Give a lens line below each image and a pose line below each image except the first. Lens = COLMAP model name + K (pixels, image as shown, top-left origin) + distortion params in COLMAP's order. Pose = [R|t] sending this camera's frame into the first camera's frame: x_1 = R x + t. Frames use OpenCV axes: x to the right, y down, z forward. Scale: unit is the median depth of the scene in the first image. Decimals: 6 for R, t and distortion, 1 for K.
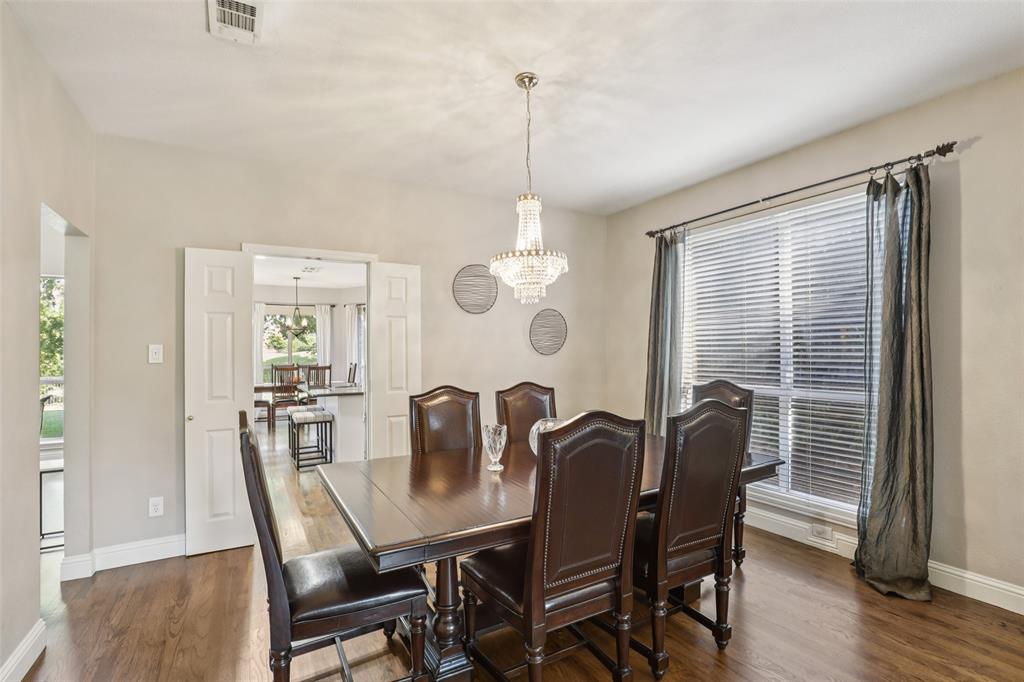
lens RADIAL K [[482.4, 0, 511.8], [0, 482.4, 344.2], [0, 0, 1]] dist [-0.001970, -0.000191]
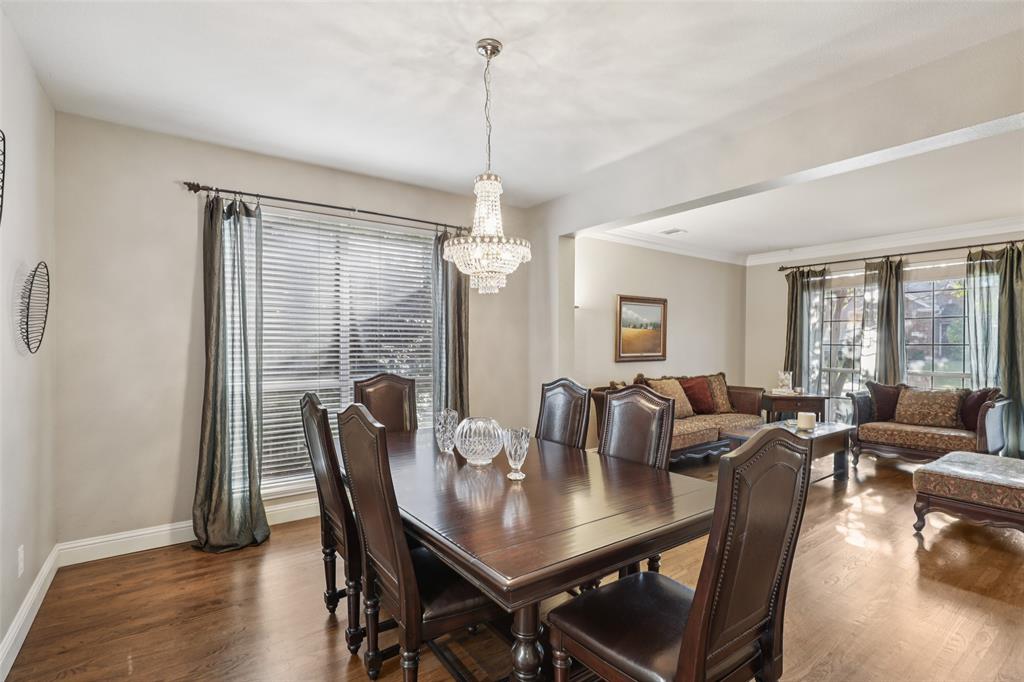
lens RADIAL K [[490.0, 0, 514.8], [0, 490.0, 344.1], [0, 0, 1]] dist [-0.000119, -0.000127]
pose [[-0.111977, 0.010316, 0.993657, -0.760732], [-0.011955, 0.999860, -0.011728, 0.020891], [-0.993639, -0.013192, -0.111838, 0.895156]]
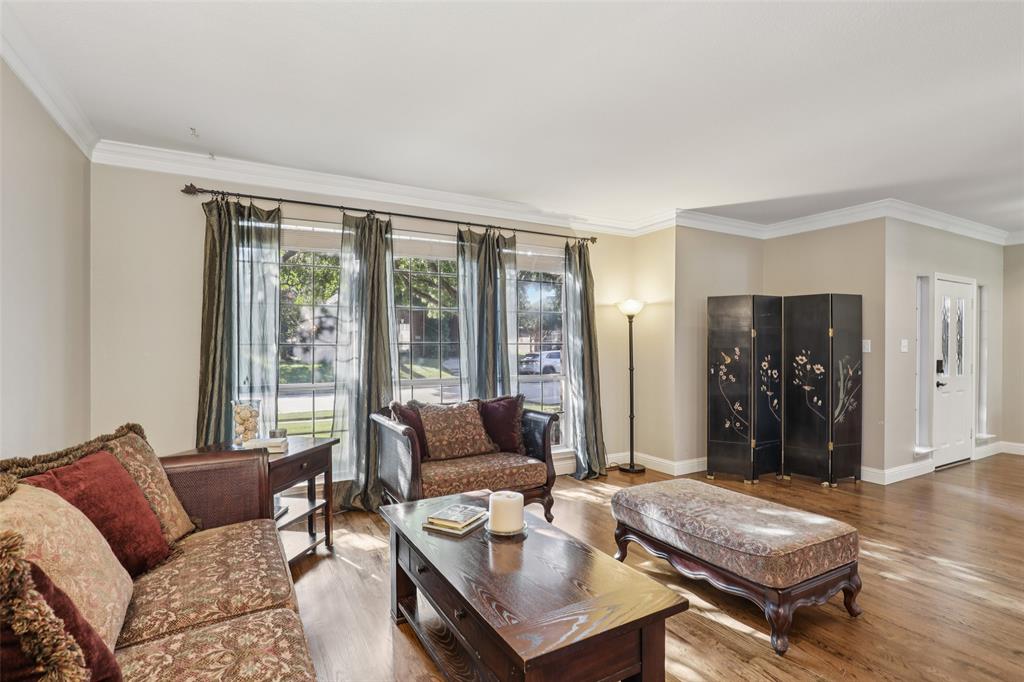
lens RADIAL K [[508.5, 0, 512.0], [0, 508.5, 341.0], [0, 0, 1]] dist [-0.001831, -0.000368]
pose [[-0.999951, 0.008978, 0.004186, 0.719100], [0.008937, 0.999913, -0.009751, -0.009351], [-0.004273, -0.009713, -0.999944, 0.540198]]
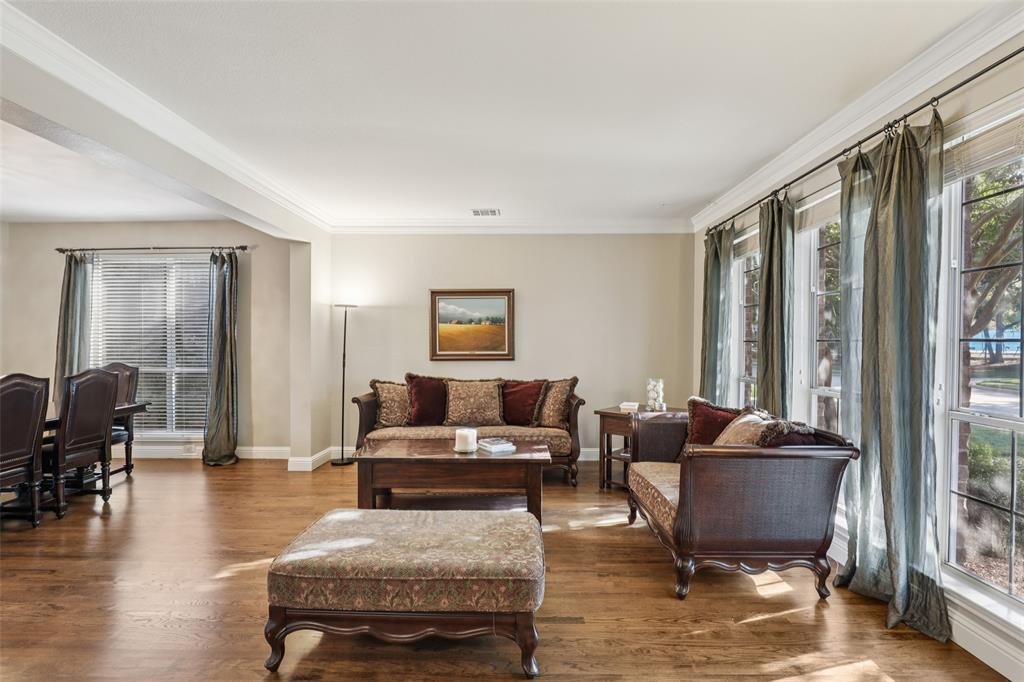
lens RADIAL K [[471.4, 0, 507.9], [0, 471.4, 347.6], [0, 0, 1]] dist [-0.005260, -0.000769]
pose [[0.515935, -0.004264, 0.856617, -0.236276], [-0.013487, 0.999823, 0.013100, -0.011315], [-0.856522, -0.018312, 0.515786, -0.947350]]
